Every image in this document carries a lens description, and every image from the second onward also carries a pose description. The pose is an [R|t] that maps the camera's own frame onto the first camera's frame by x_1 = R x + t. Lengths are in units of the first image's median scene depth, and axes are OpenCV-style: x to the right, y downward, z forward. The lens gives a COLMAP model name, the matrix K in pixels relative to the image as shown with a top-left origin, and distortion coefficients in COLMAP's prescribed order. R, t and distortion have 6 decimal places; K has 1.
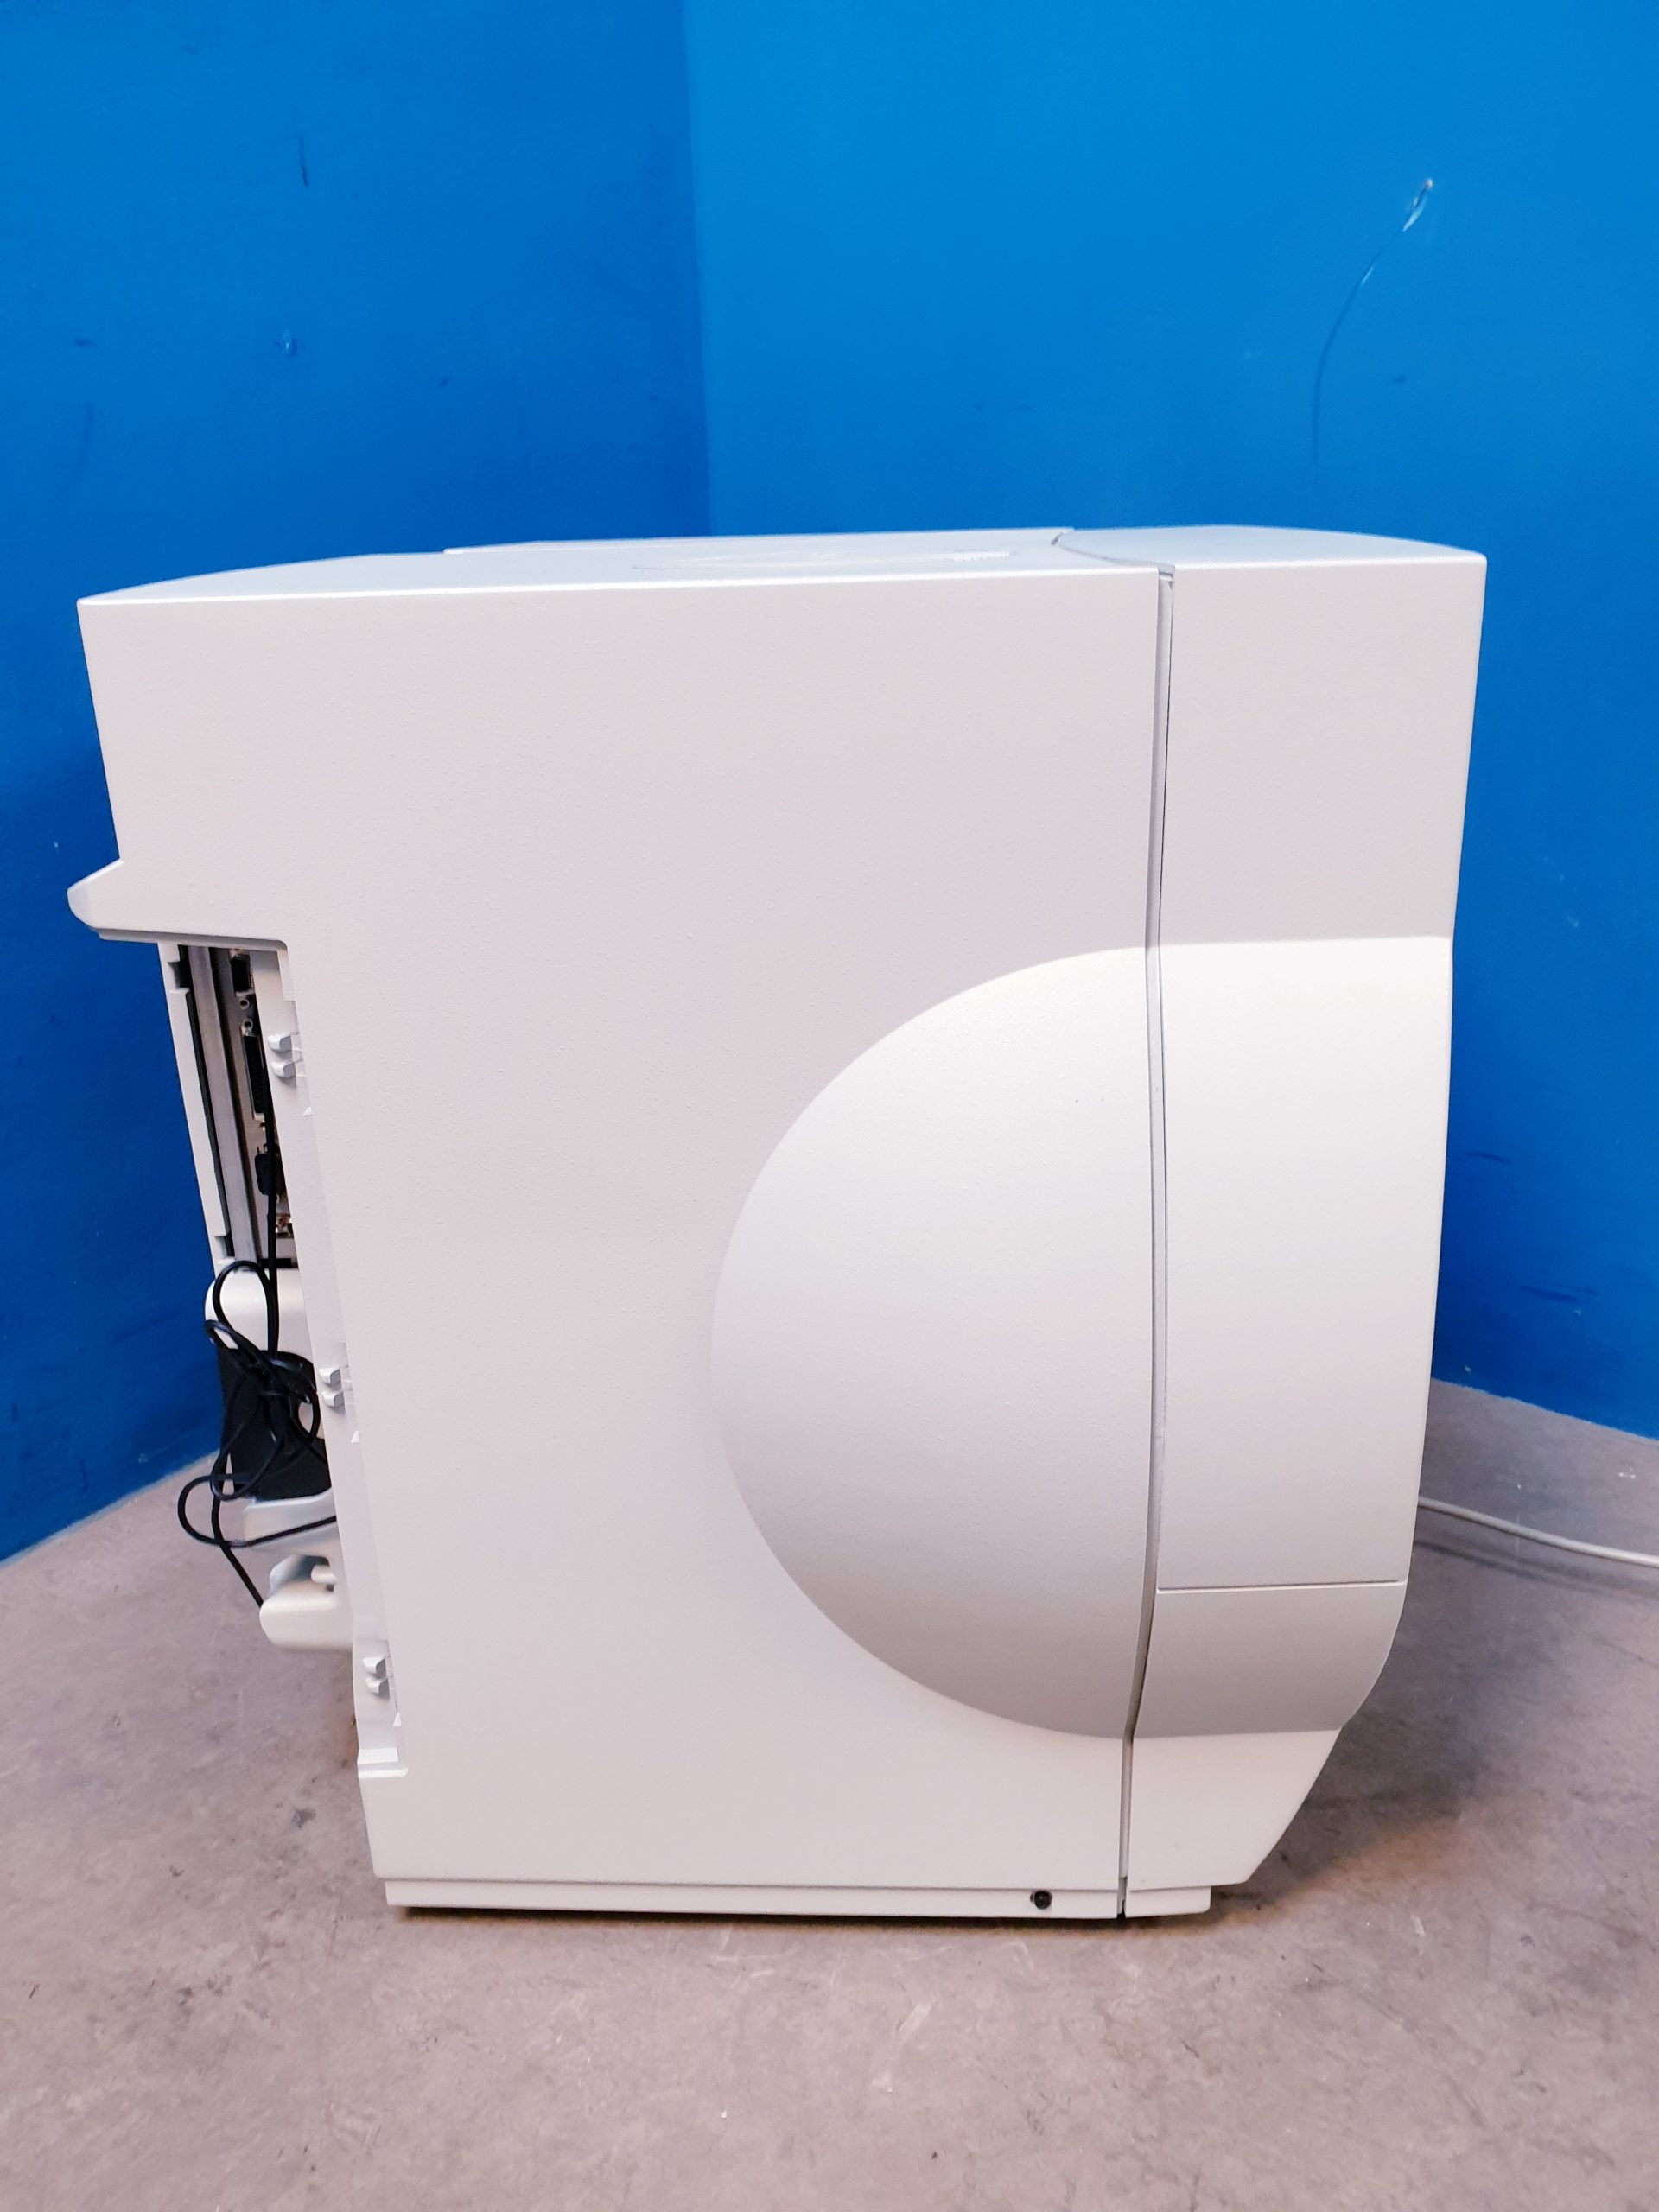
lens RADIAL K [[1768.4, 0, 830.1], [0, 1768.4, 1123.6], [0, 0, 1]] dist [0.002926, 0.022185]
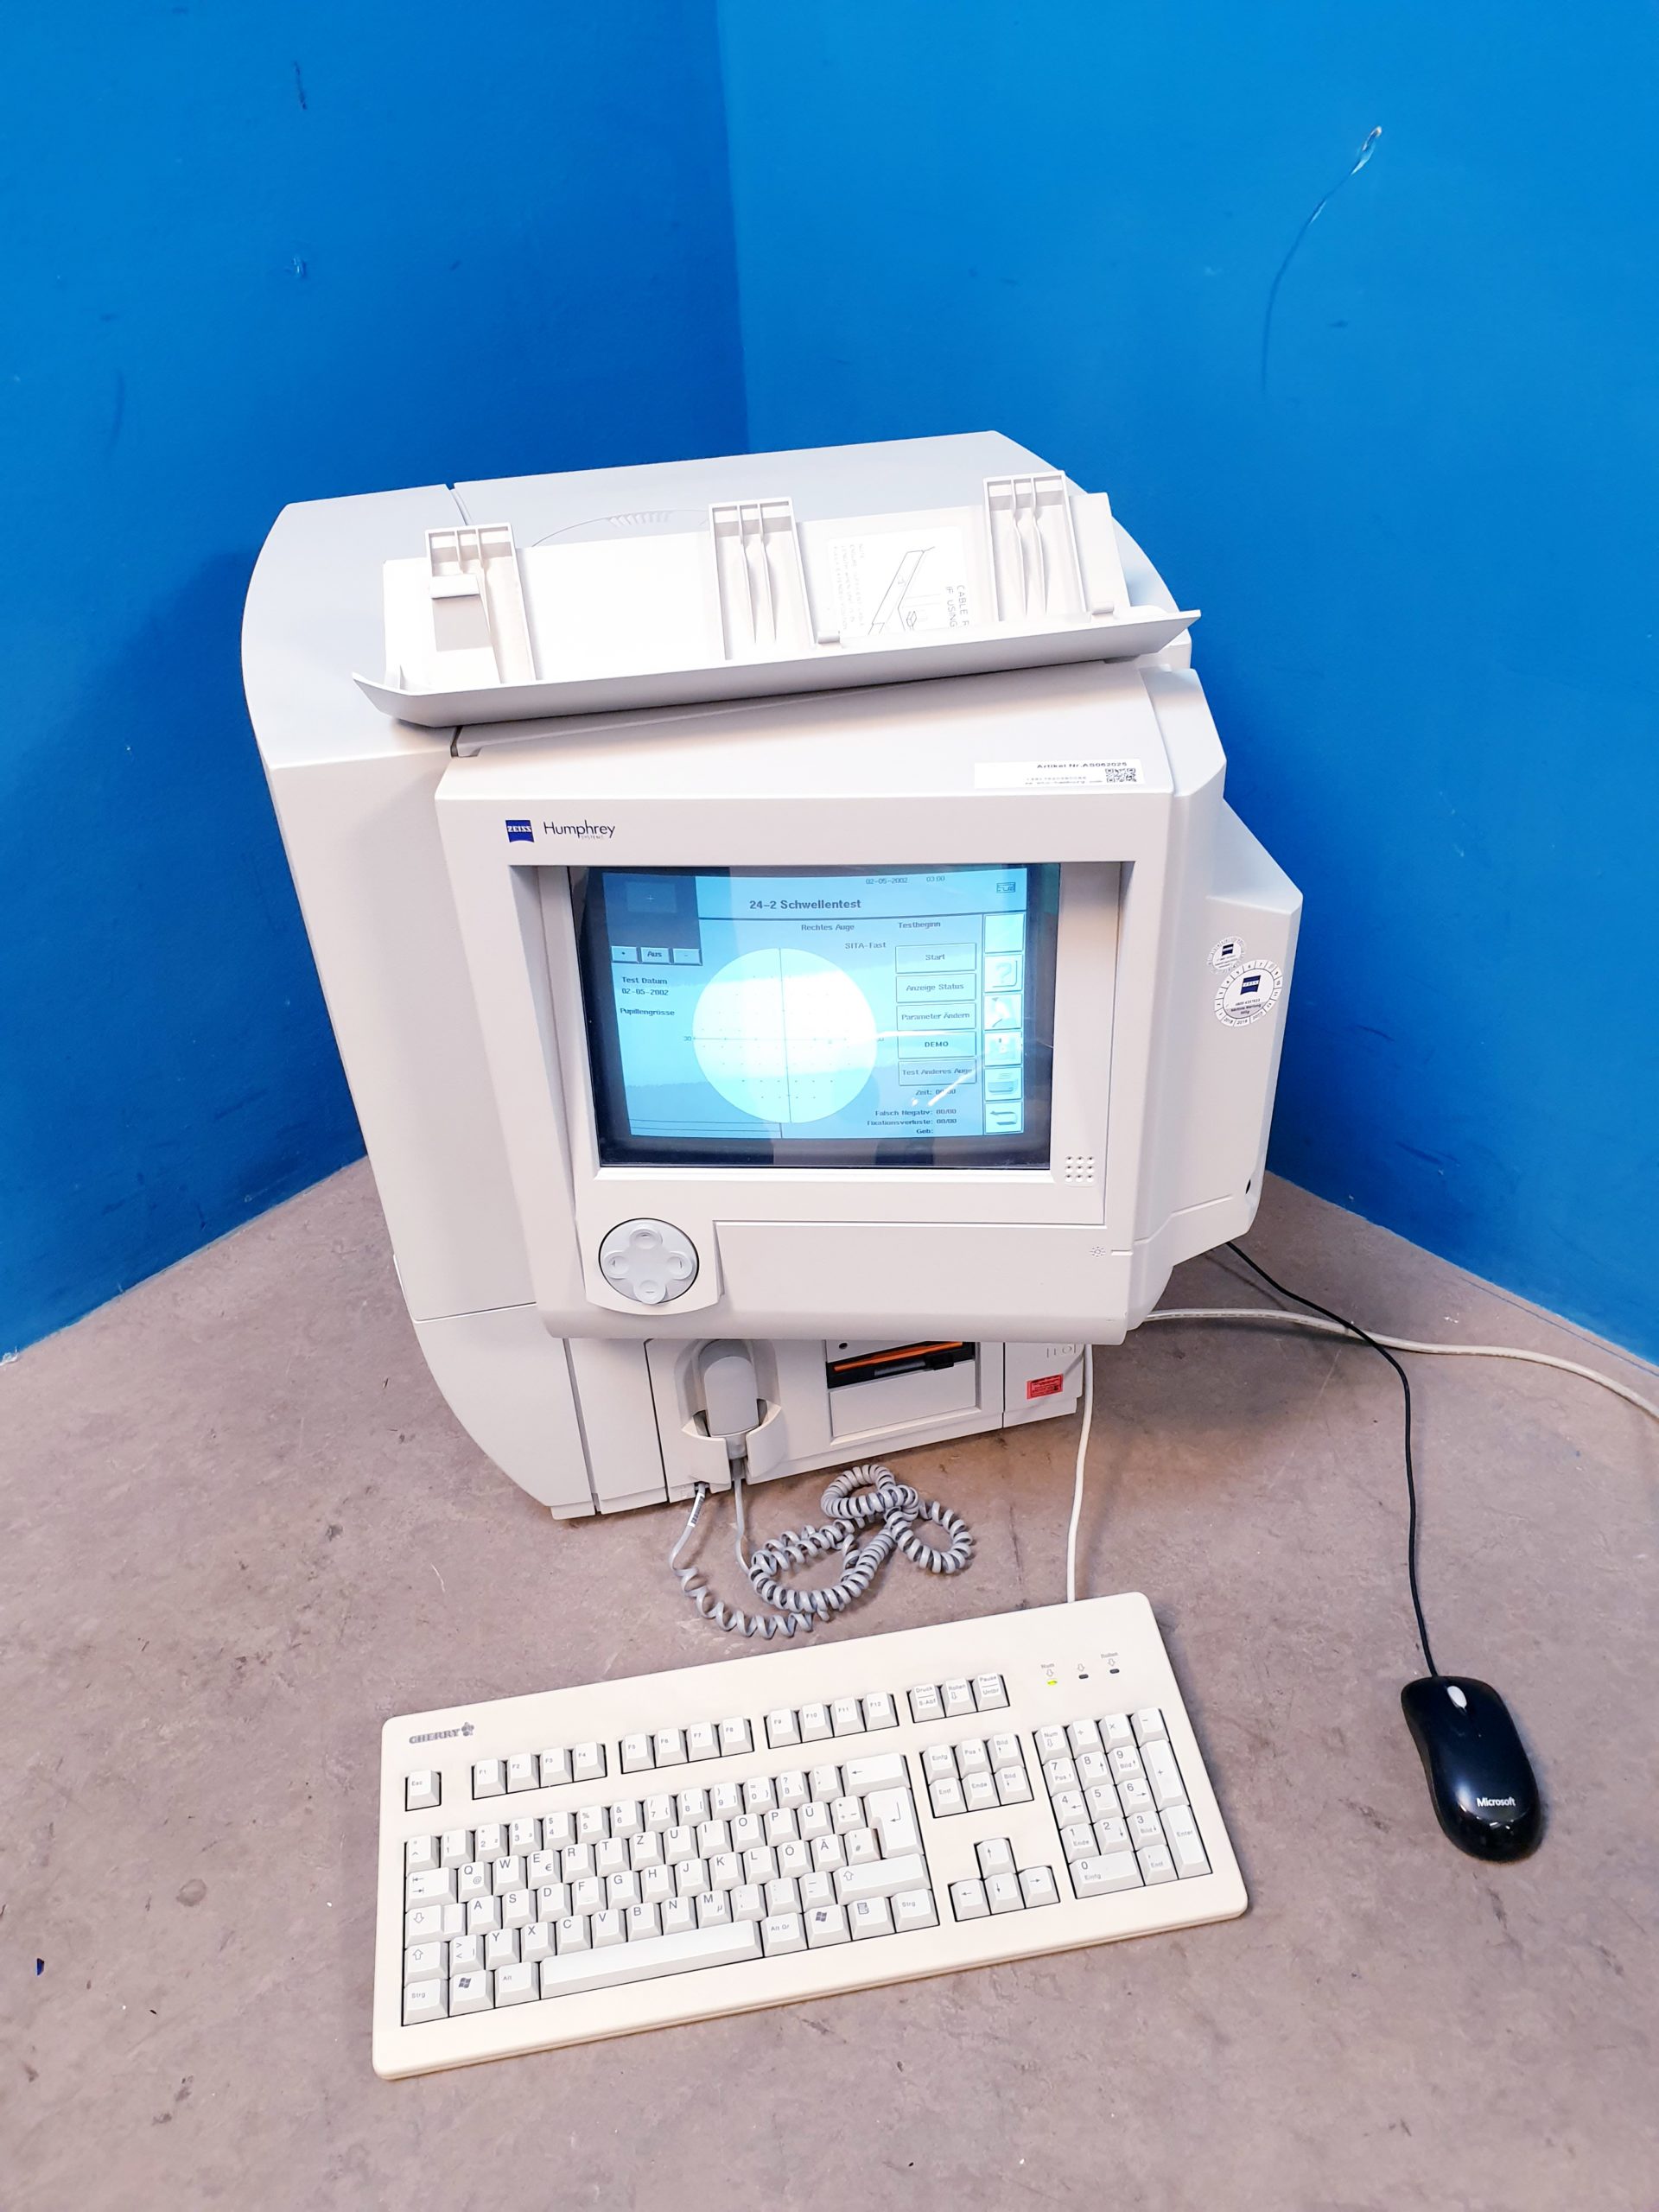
lens RADIAL K [[1768.4, 0, 820.7], [0, 1768.4, 1088.6], [0, 0, 1]] dist [0.002926, 0.022185]
pose [[0.988977, 0.070789, -0.130055, 0.246079], [-0.030716, 0.957293, 0.287482, -0.367370], [0.144851, -0.280318, 0.948915, -0.166000]]
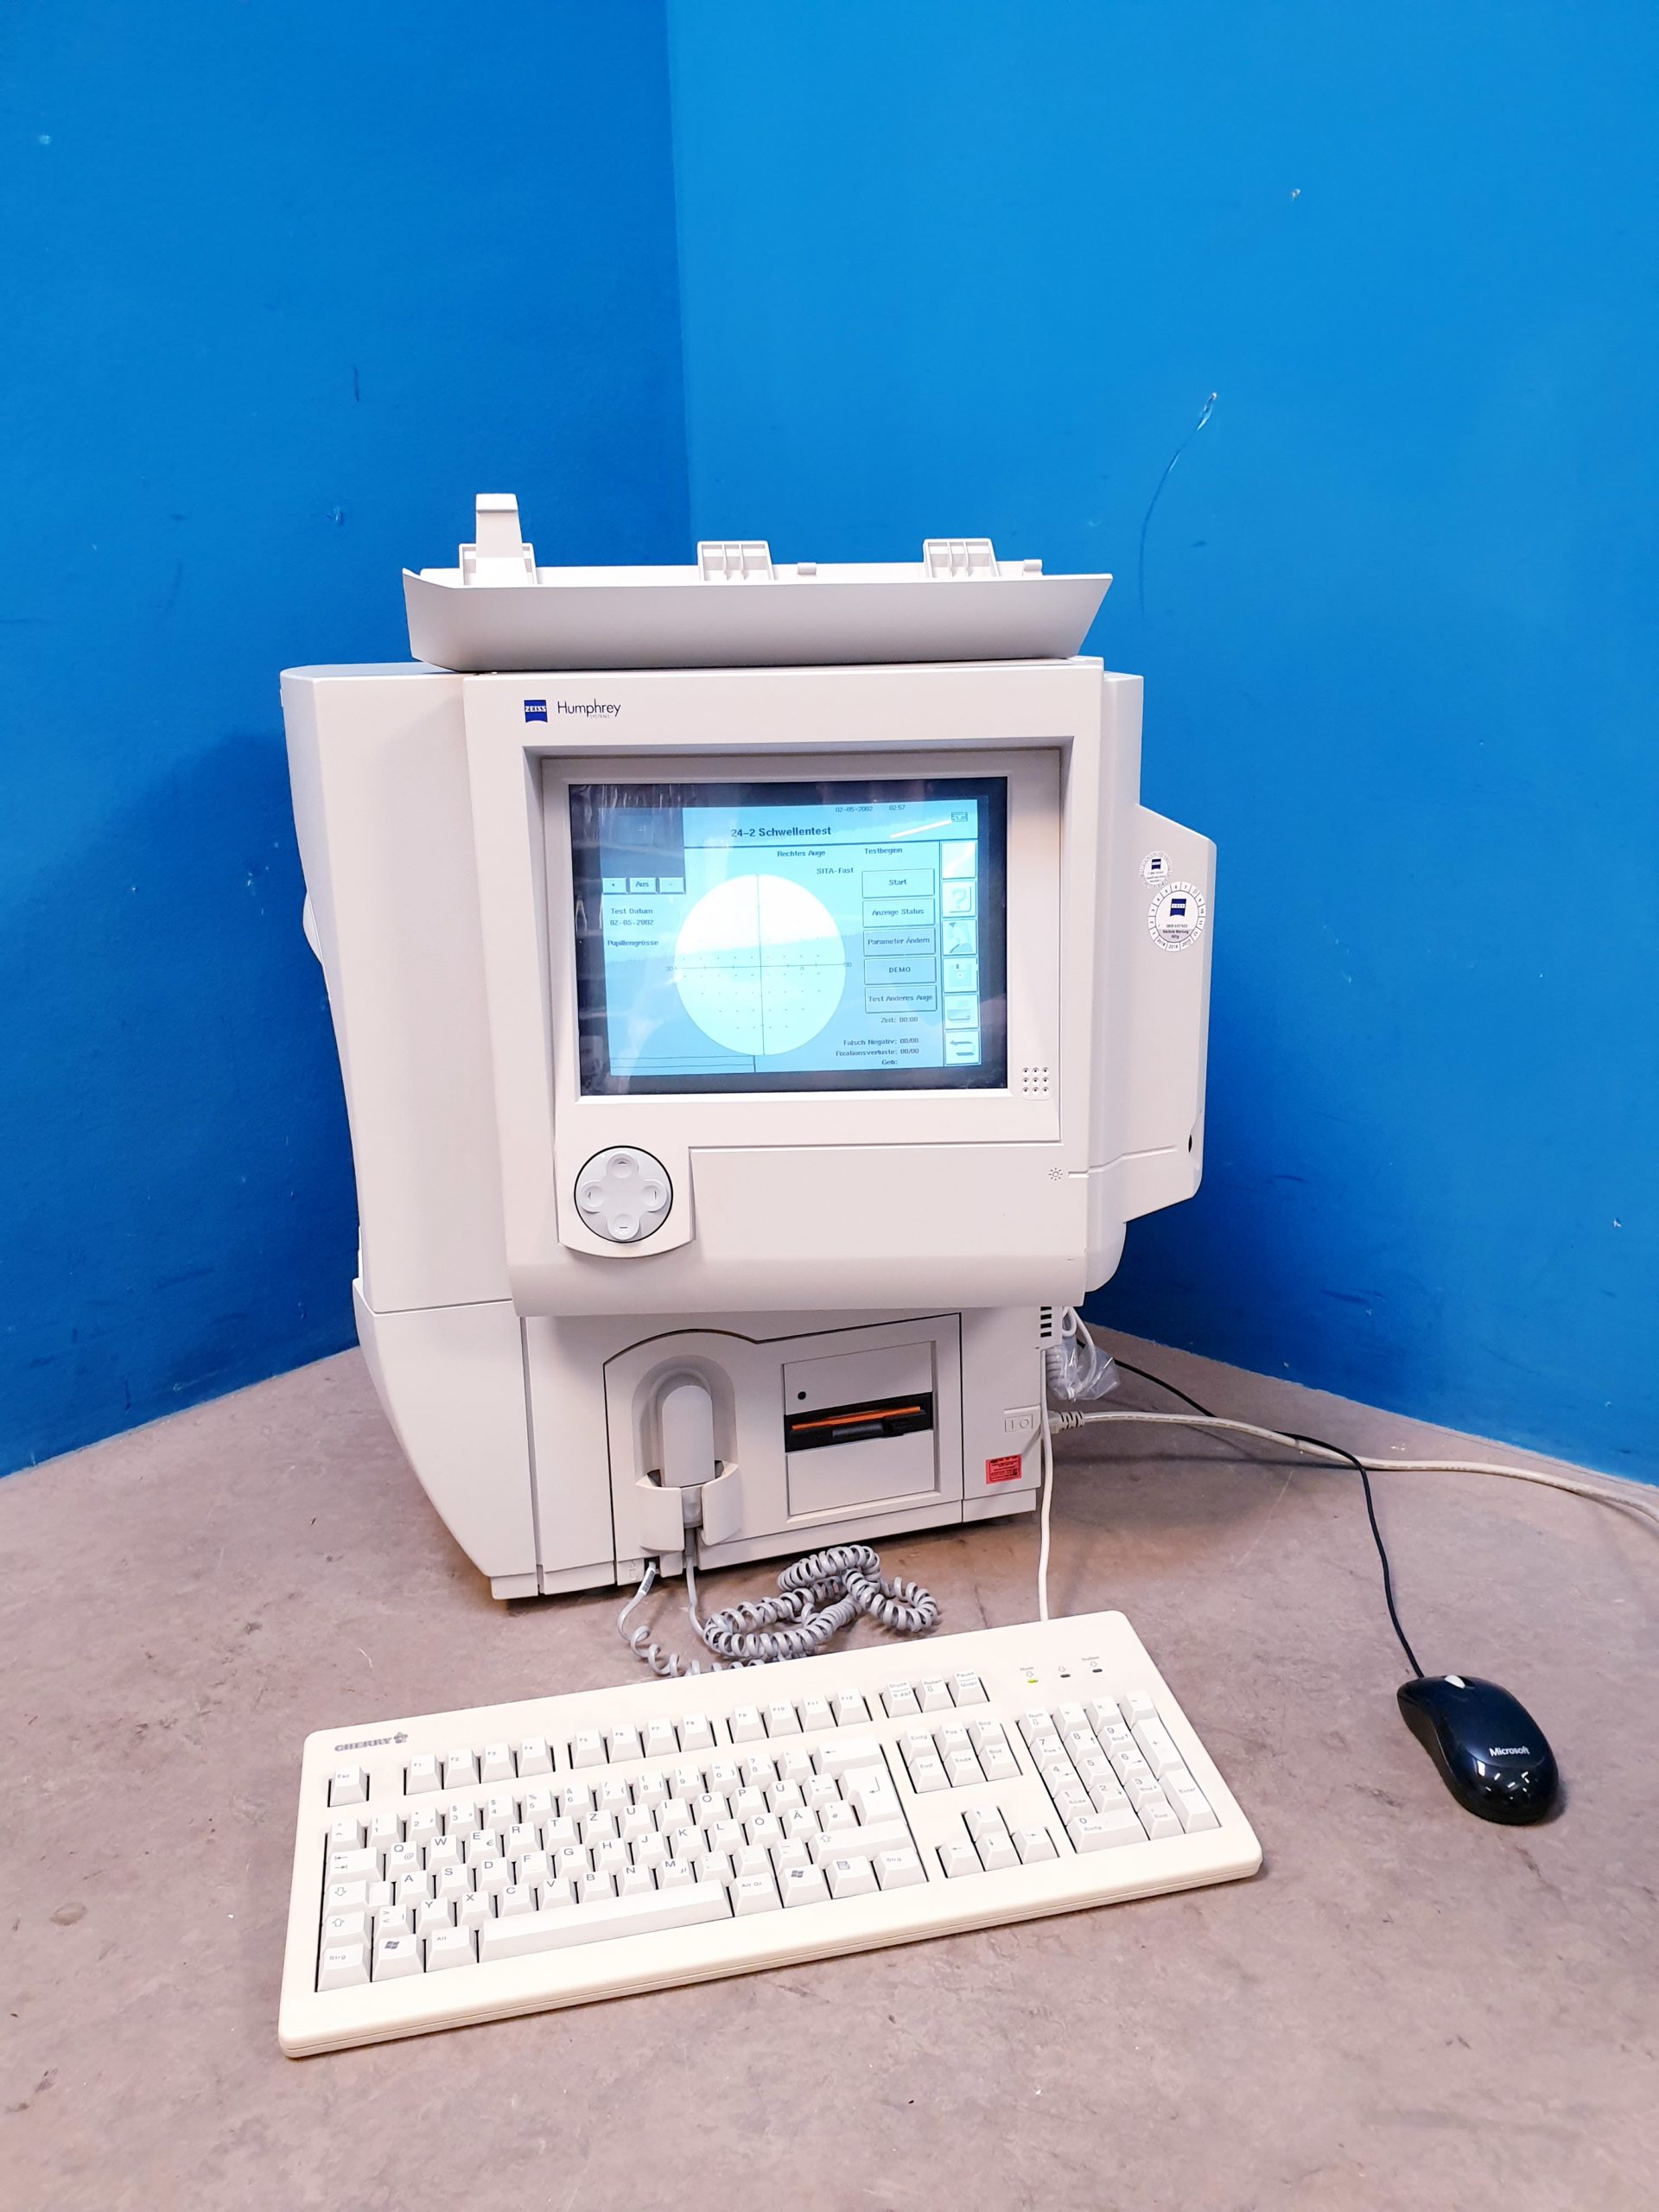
lens RADIAL K [[1768.4, 0, 832.6], [0, 1768.4, 1102.1], [0, 0, 1]] dist [0.002926, 0.022185]
pose [[0.996303, 0.026616, -0.081682, 0.227659], [-0.034051, 0.995265, -0.091033, 0.122529], [0.078872, 0.093478, 0.992492, -0.289534]]
